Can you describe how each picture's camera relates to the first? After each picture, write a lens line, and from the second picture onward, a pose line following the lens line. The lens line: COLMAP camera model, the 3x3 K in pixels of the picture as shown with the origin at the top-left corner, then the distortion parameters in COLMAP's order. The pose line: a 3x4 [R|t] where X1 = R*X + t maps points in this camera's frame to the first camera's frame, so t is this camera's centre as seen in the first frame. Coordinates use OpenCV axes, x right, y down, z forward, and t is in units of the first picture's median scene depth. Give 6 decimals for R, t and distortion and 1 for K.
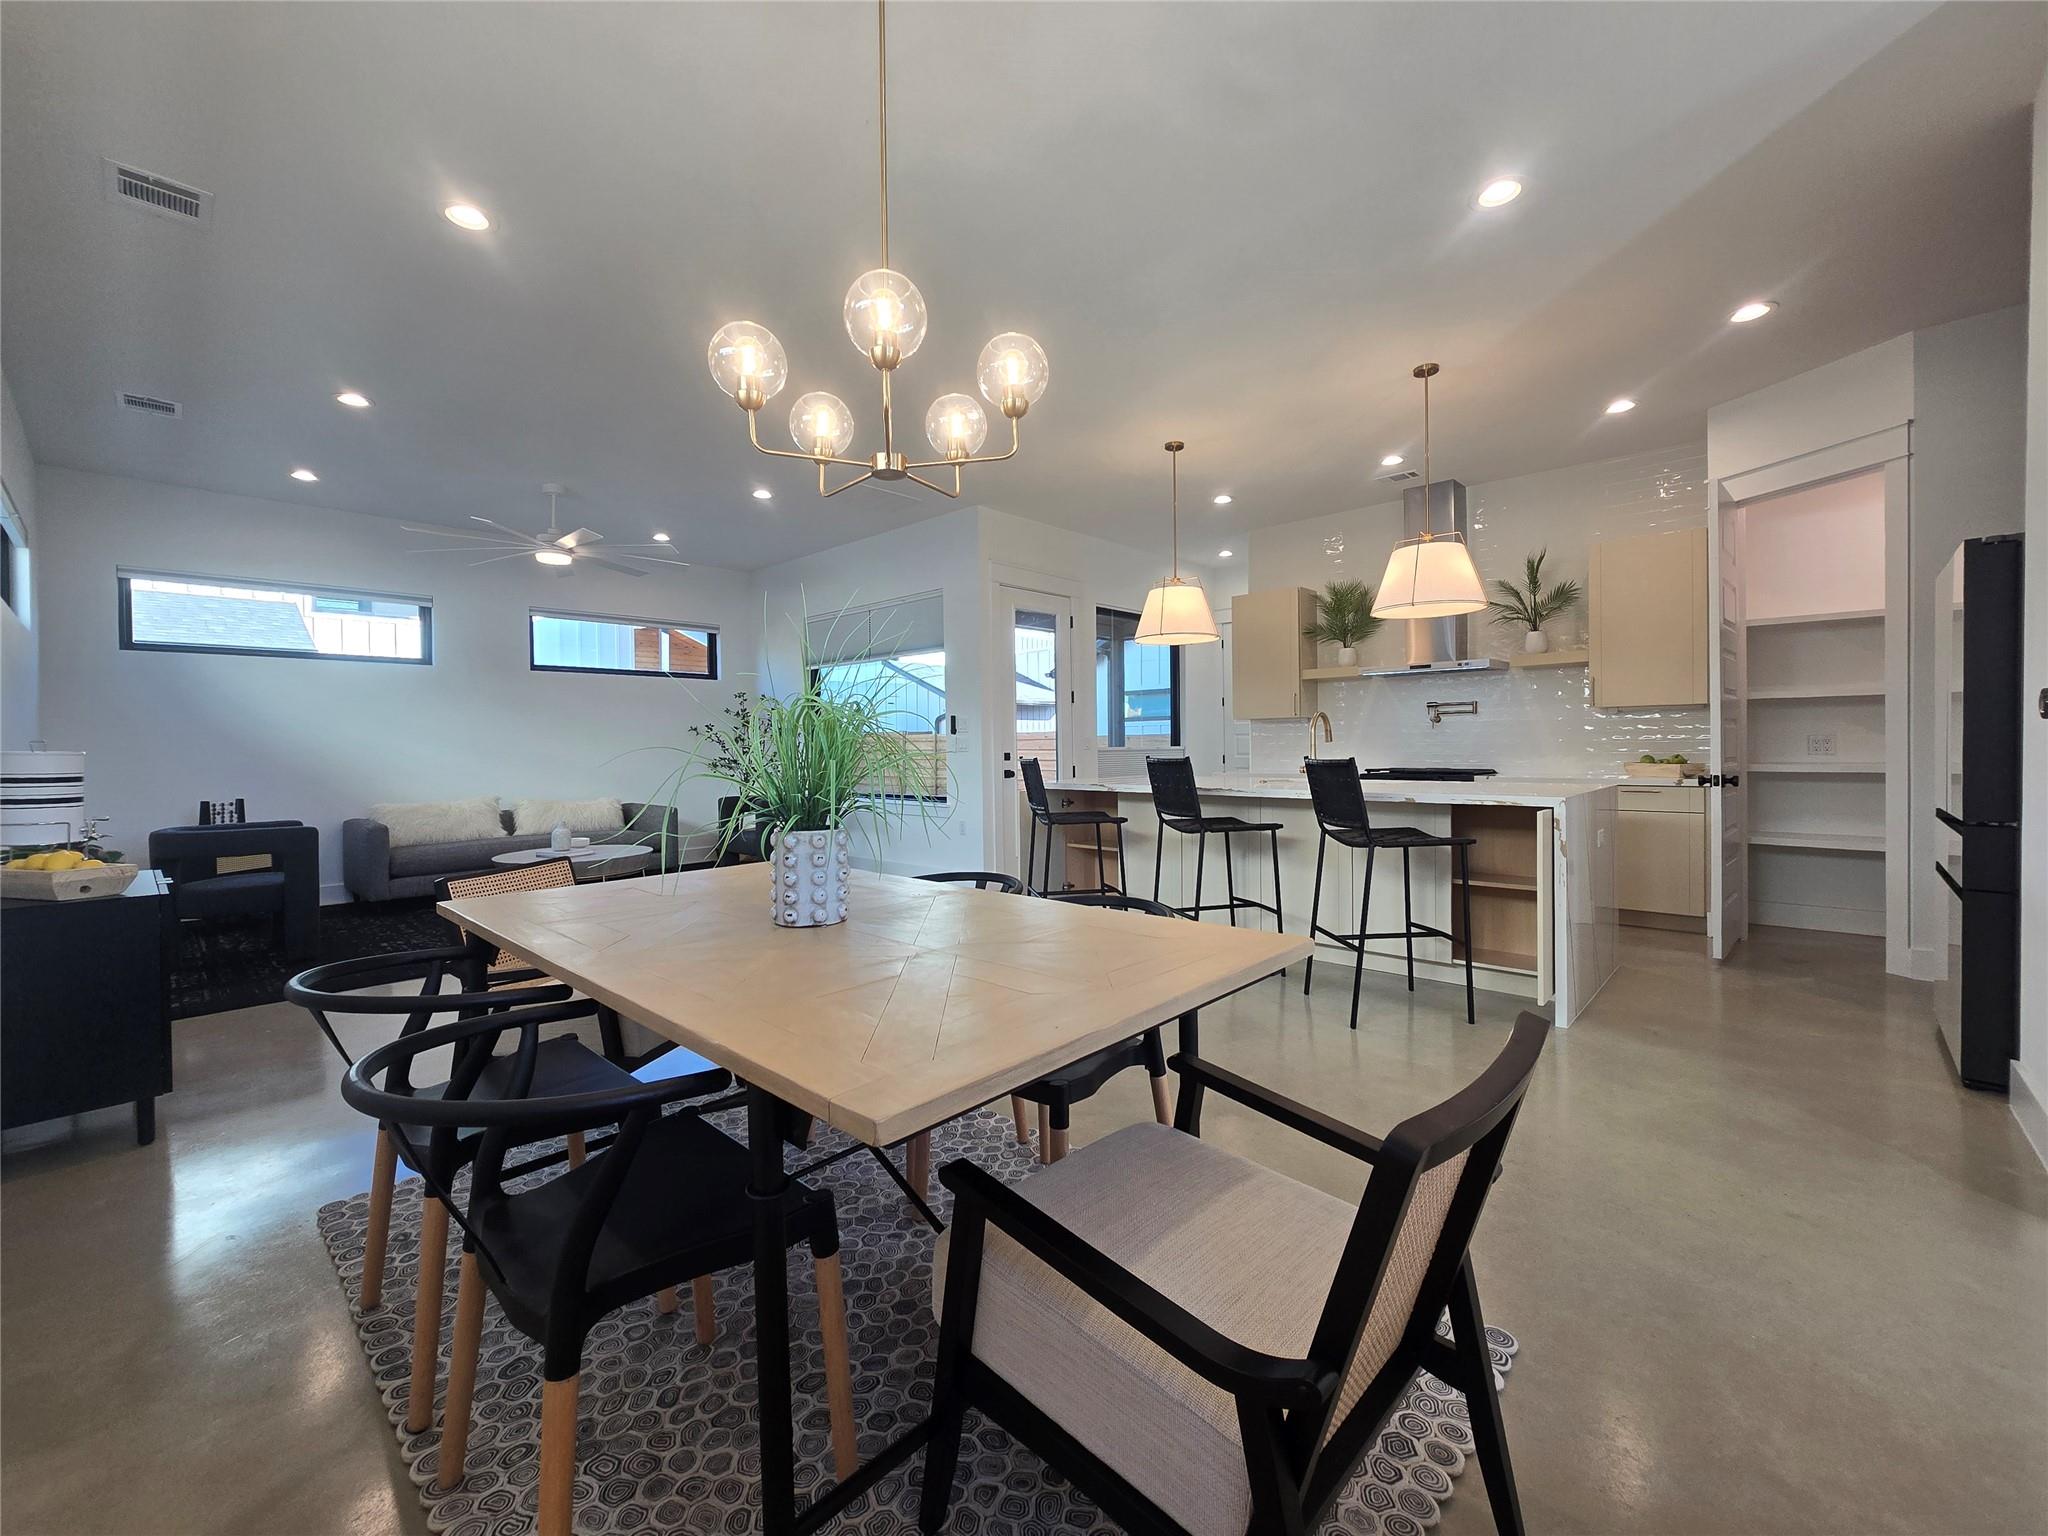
lens RADIAL K [[839.8, 0, 1028.2], [0, 839.8, 757.3], [0, 0, 1]] dist [-0.010567, -0.000156]
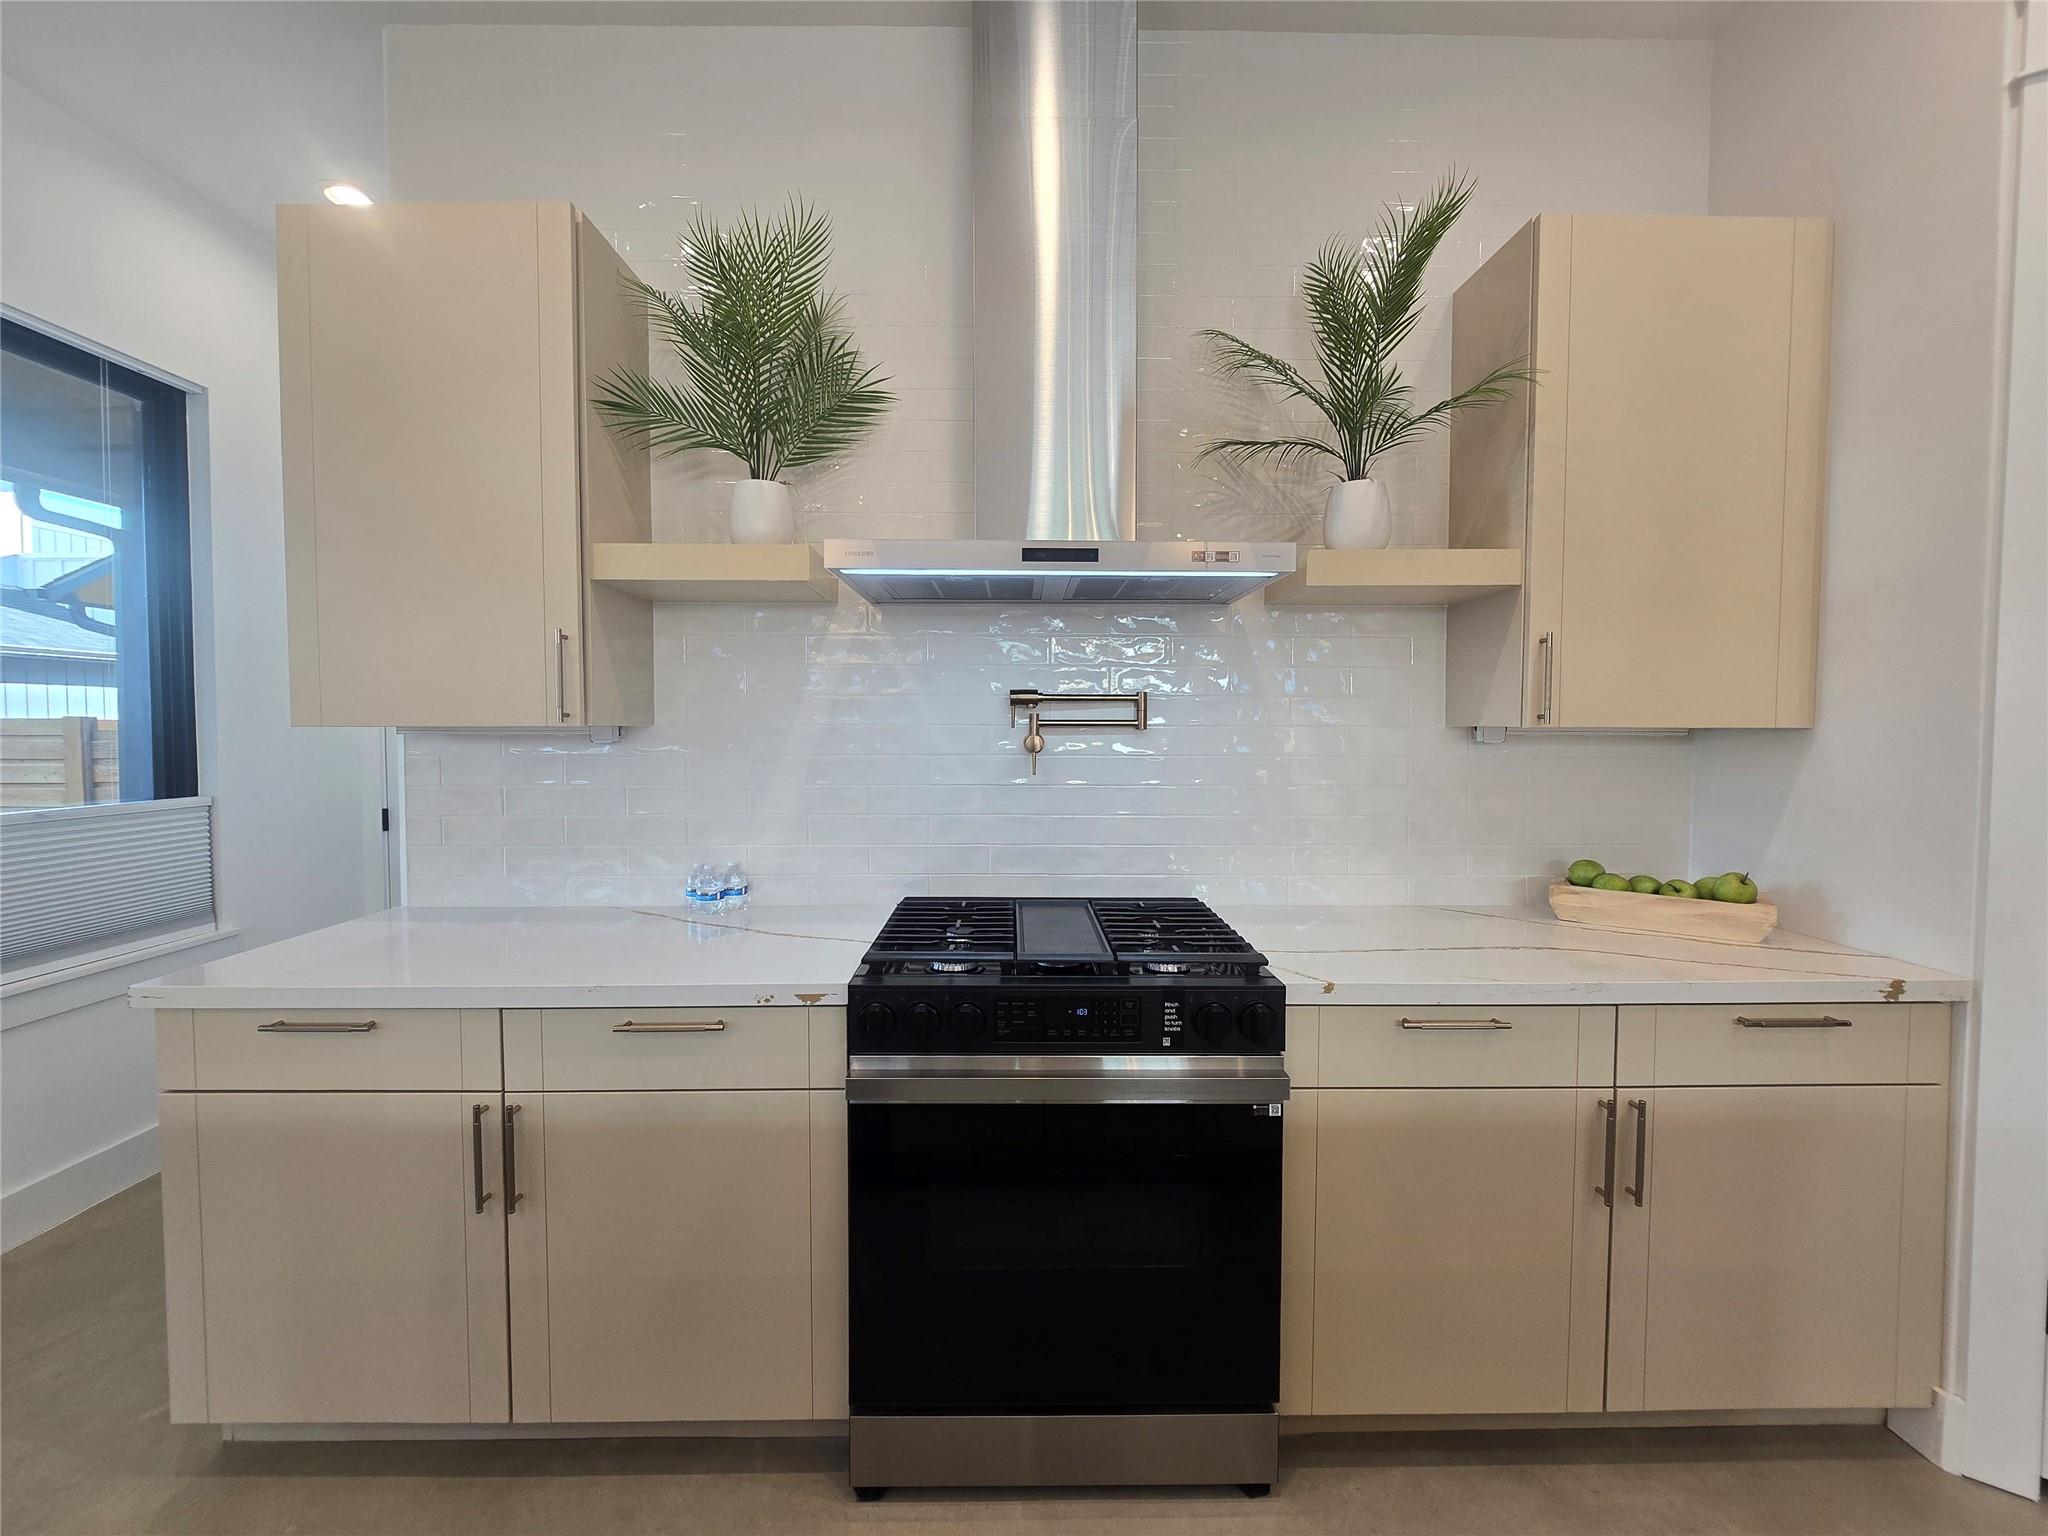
lens RADIAL K [[839.8, 0, 1020.0], [0, 839.8, 752.8], [0, 0, 1]] dist [-0.010567, -0.000156]
pose [[0.719636, -0.011743, 0.694252, 0.262077], [0.001262, 0.999877, 0.015603, -0.047886], [-0.694350, -0.010352, 0.719563, 0.782006]]
